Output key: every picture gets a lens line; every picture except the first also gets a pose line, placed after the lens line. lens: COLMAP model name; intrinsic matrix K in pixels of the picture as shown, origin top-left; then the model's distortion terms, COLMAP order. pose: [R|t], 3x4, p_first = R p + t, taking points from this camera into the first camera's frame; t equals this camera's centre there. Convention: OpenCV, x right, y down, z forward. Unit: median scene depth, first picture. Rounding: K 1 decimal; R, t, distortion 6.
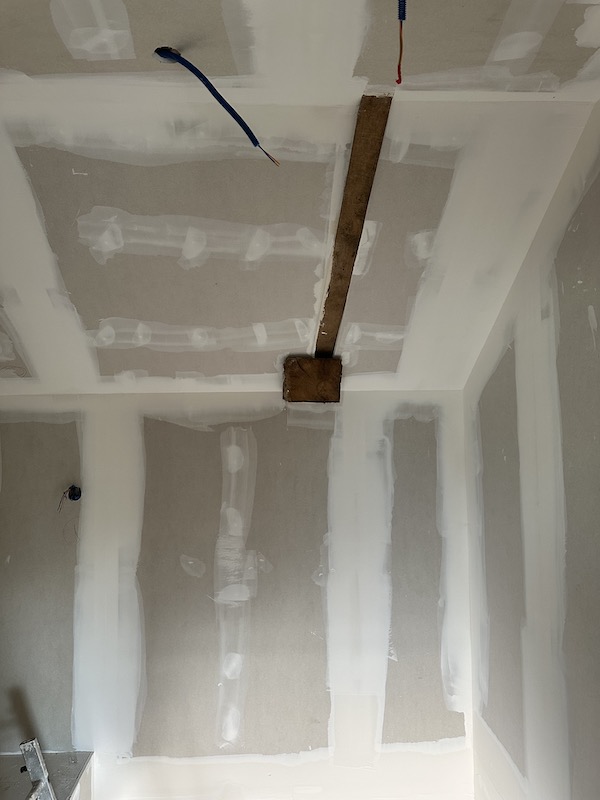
lens RADIAL K [[561.7, 0, 295.5], [0, 561.7, 394.8], [0, 0, 1]] dist [0.048738, -0.057665]
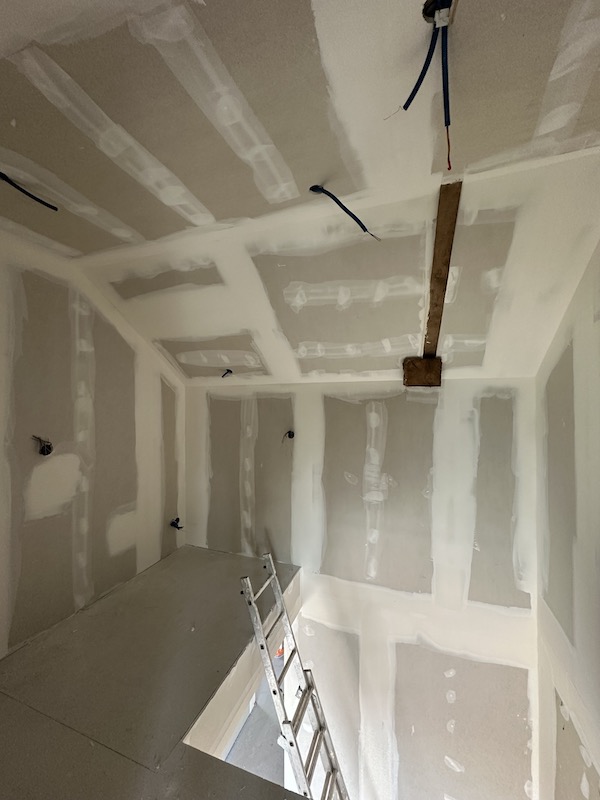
lens RADIAL K [[319.4, 0, 300.8], [0, 319.4, 400.9], [0, 0, 1]] dist [-0.006138, 0.001940]
pose [[0.919522, 0.007565, -0.392966, 0.076206], [0.009597, 0.999085, 0.041688, 0.014345], [0.392922, -0.042105, 0.918607, 0.016795]]
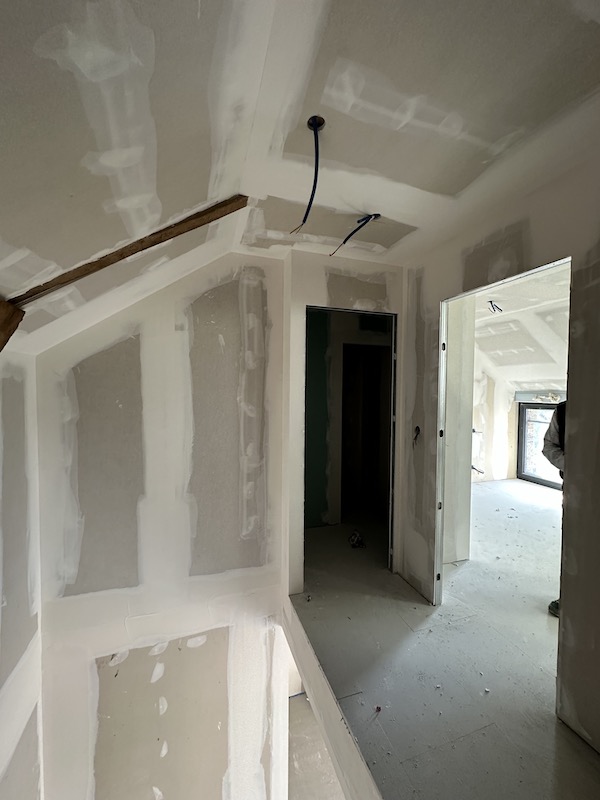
lens RADIAL K [[319.4, 0, 300.8], [0, 319.4, 401.5], [0, 0, 1]] dist [-0.006138, 0.001940]
pose [[-0.265061, -0.023694, 0.963940, -0.601121], [-0.042441, 0.999016, 0.012886, 0.064542], [-0.963297, -0.037495, -0.265806, 0.721545]]
